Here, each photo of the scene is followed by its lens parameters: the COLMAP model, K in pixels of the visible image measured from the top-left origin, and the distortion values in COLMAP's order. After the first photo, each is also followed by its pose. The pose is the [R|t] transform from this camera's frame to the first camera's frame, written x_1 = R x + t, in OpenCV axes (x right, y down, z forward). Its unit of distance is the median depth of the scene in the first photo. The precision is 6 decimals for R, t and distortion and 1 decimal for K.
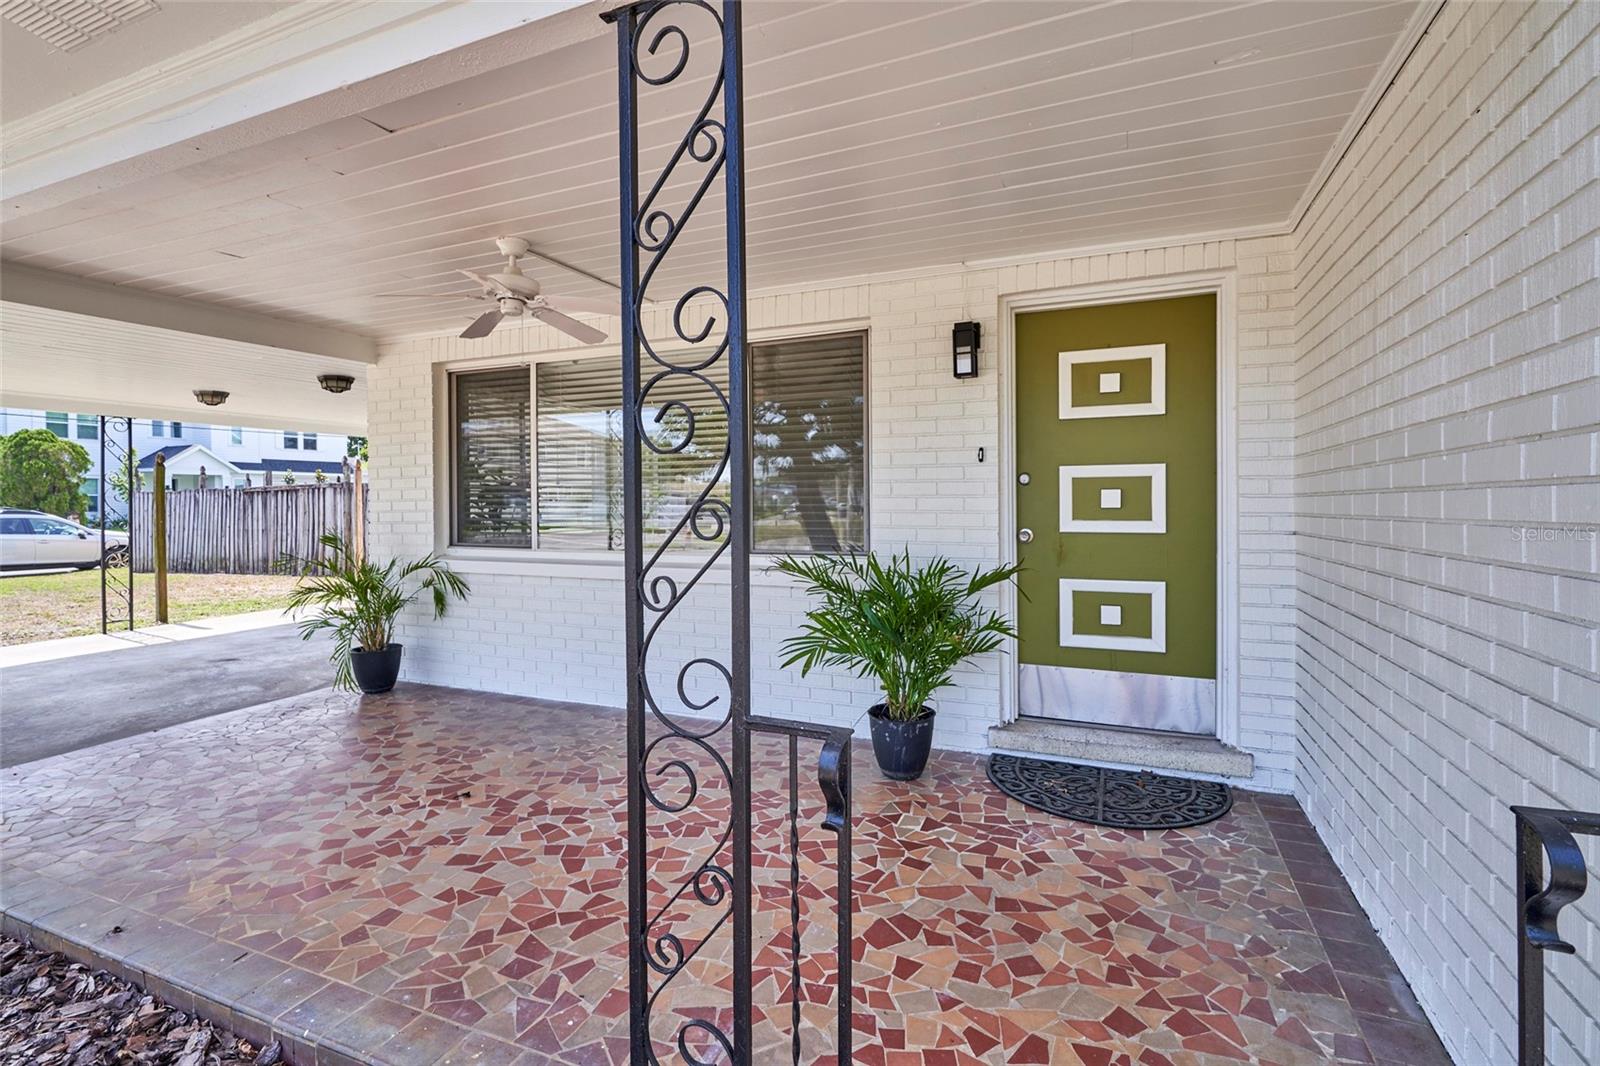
lens RADIAL K [[746.6, 0, 820.4], [0, 746.6, 514.3], [0, 0, 1]] dist [0.000002, 0.001533]
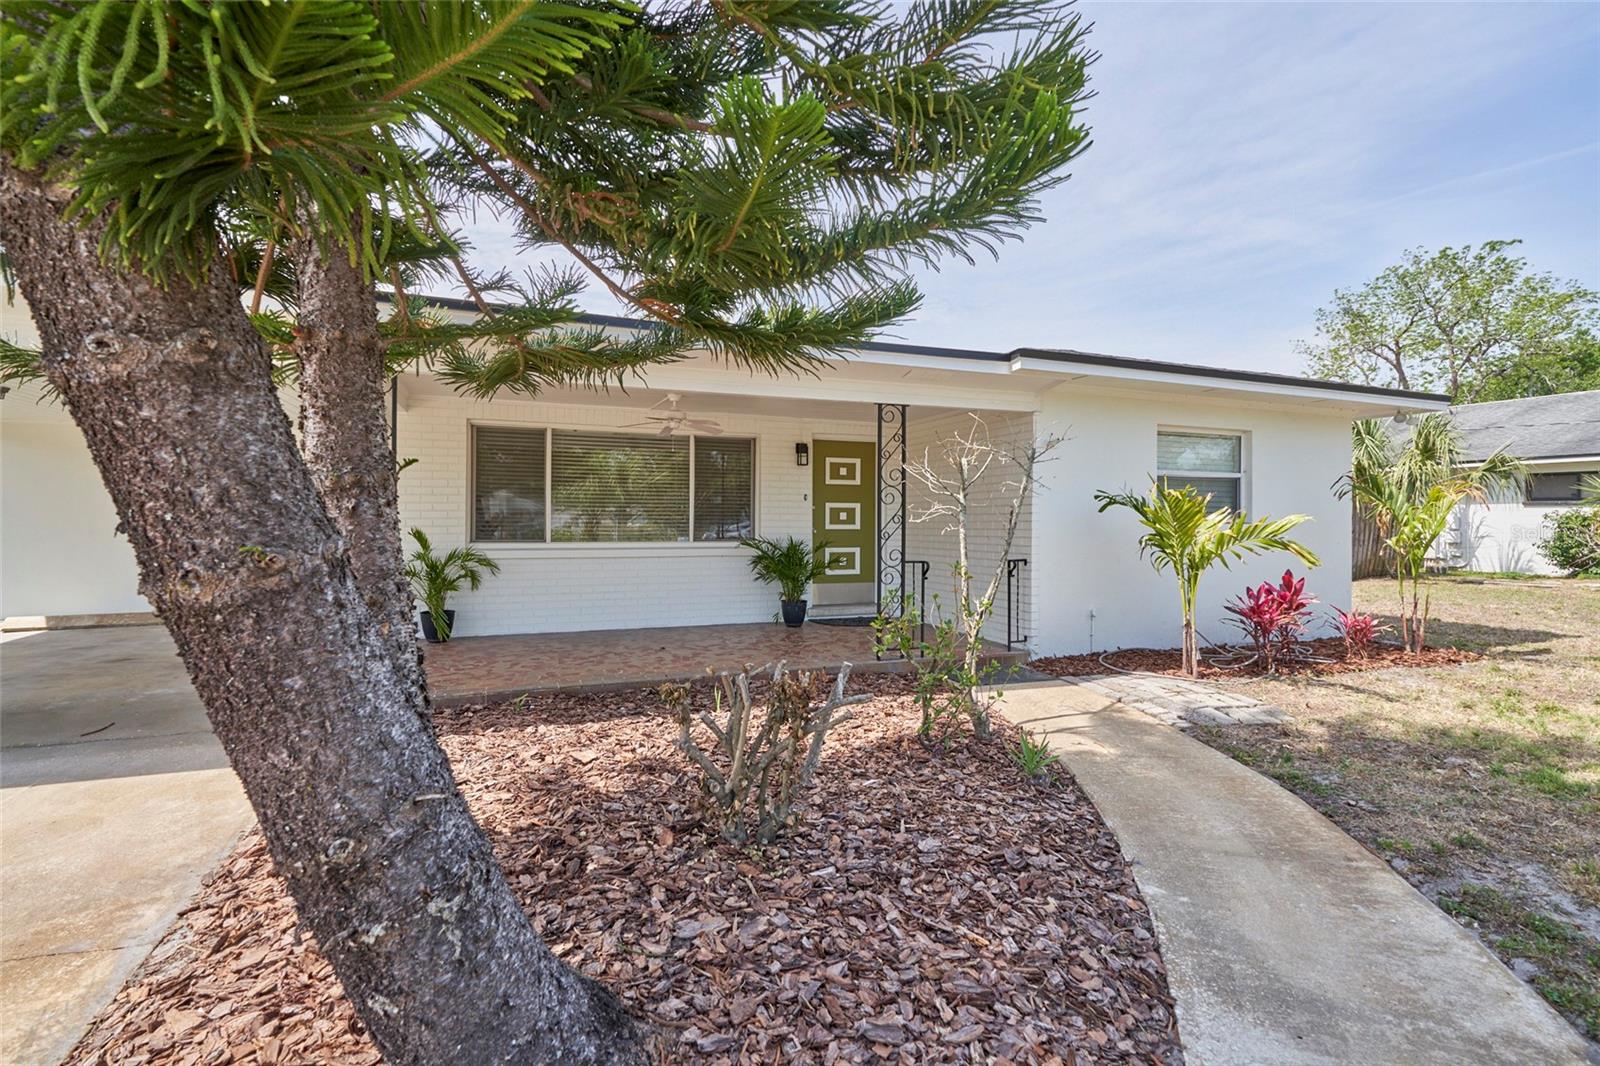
lens RADIAL K [[746.6, 0, 808.1], [0, 746.6, 521.2], [0, 0, 1]] dist [0.000002, 0.001533]
pose [[0.718876, 0.007752, 0.695096, -1.494228], [0.002336, 0.999905, -0.013568, 0.031670], [-0.695135, 0.011378, 0.718789, -0.772177]]
